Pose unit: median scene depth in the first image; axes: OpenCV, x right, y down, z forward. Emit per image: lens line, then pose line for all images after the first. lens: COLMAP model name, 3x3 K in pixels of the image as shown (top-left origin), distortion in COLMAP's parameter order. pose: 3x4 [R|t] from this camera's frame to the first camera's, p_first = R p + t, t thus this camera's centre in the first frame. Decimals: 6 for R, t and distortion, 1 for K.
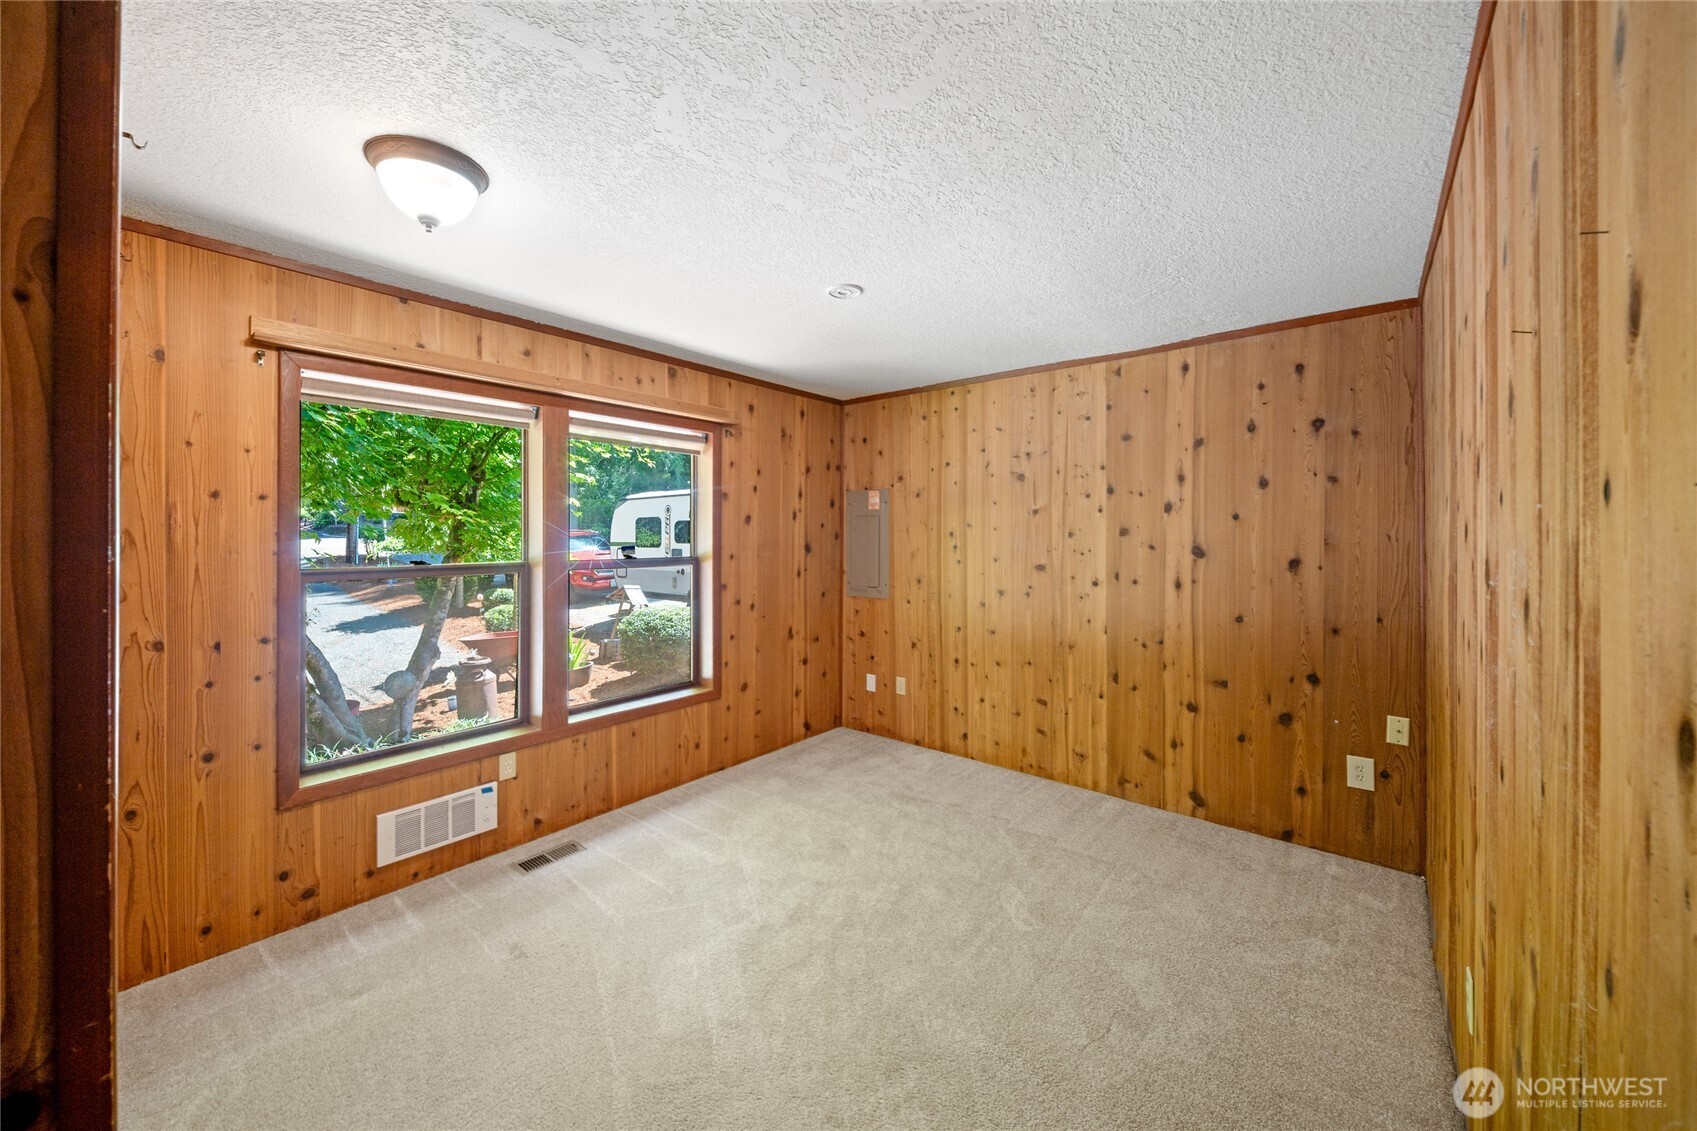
lens RADIAL K [[623.1, 0, 814.1], [0, 623.1, 537.5], [0, 0, 1]] dist [-0.003161, -0.002503]
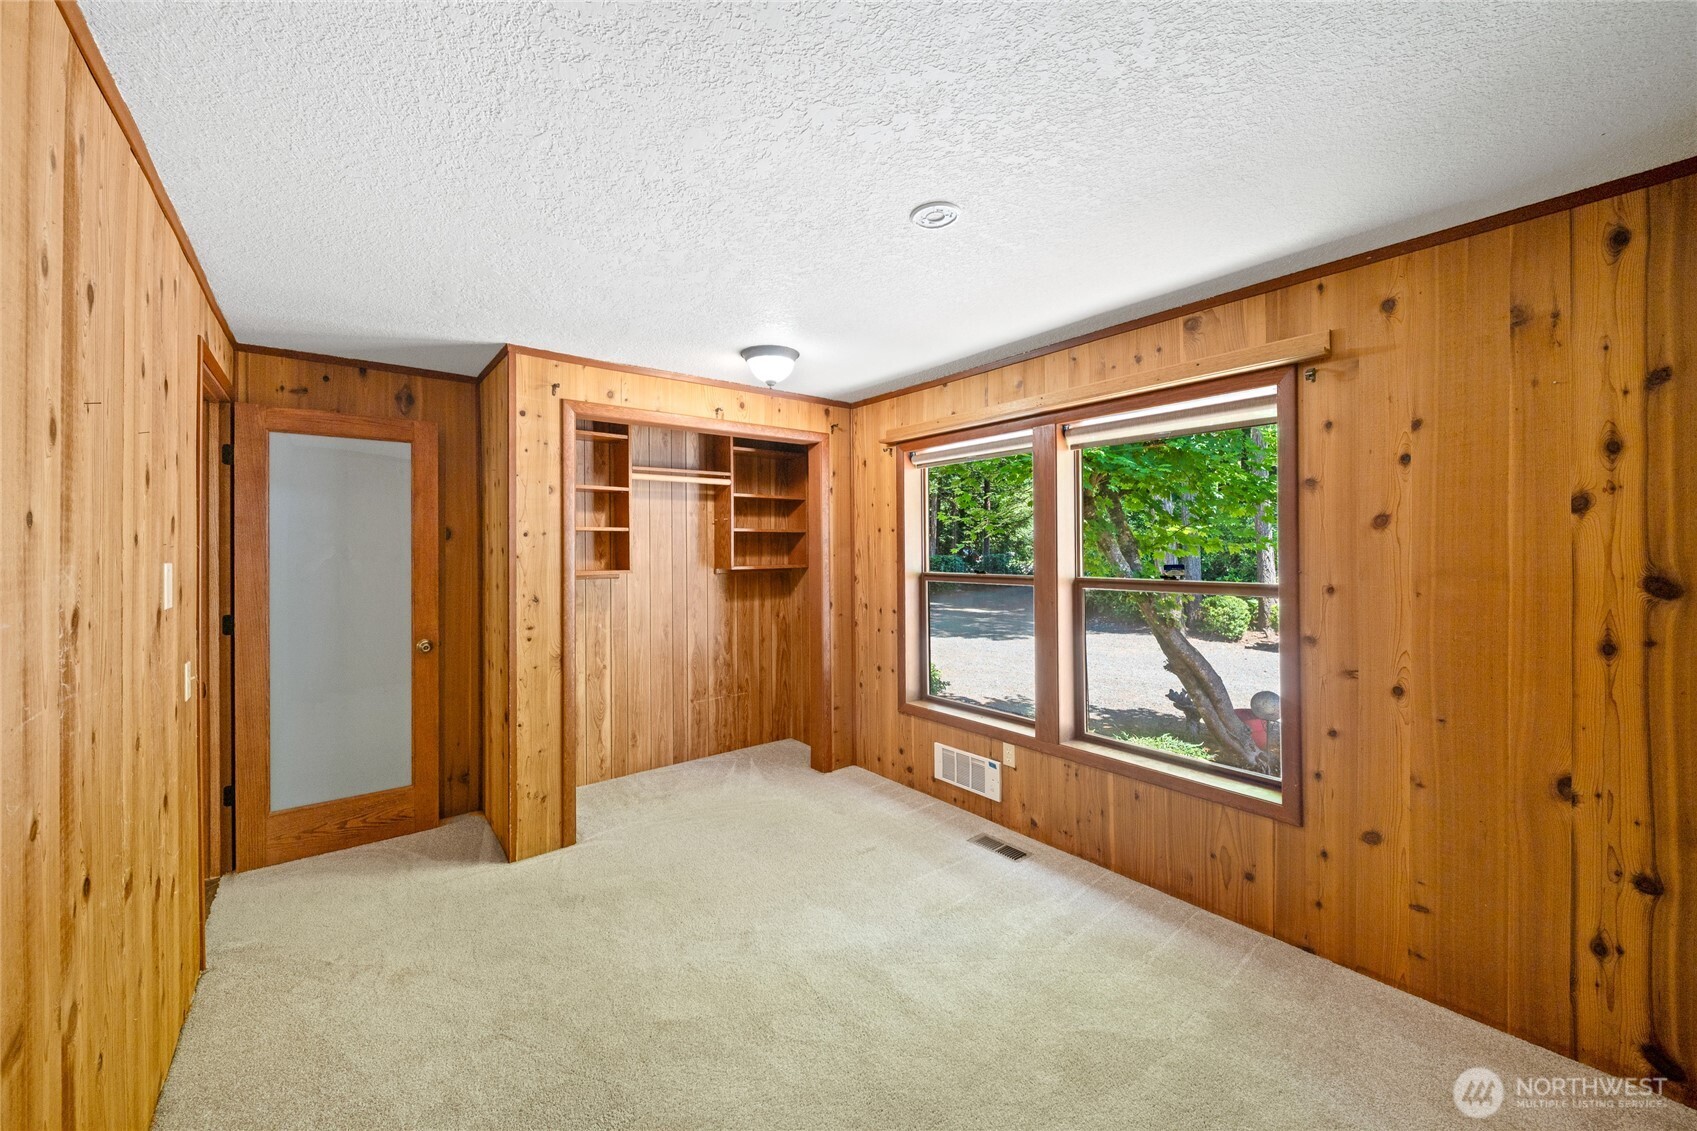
lens RADIAL K [[623.1, 0, 845.3], [0, 623.1, 549.6], [0, 0, 1]] dist [-0.003161, -0.002503]
pose [[-0.175633, 0.000830, -0.984455, 0.644185], [0.000004, 1.000000, 0.000842, -0.007466], [0.984456, 0.000144, -0.175633, 0.861087]]
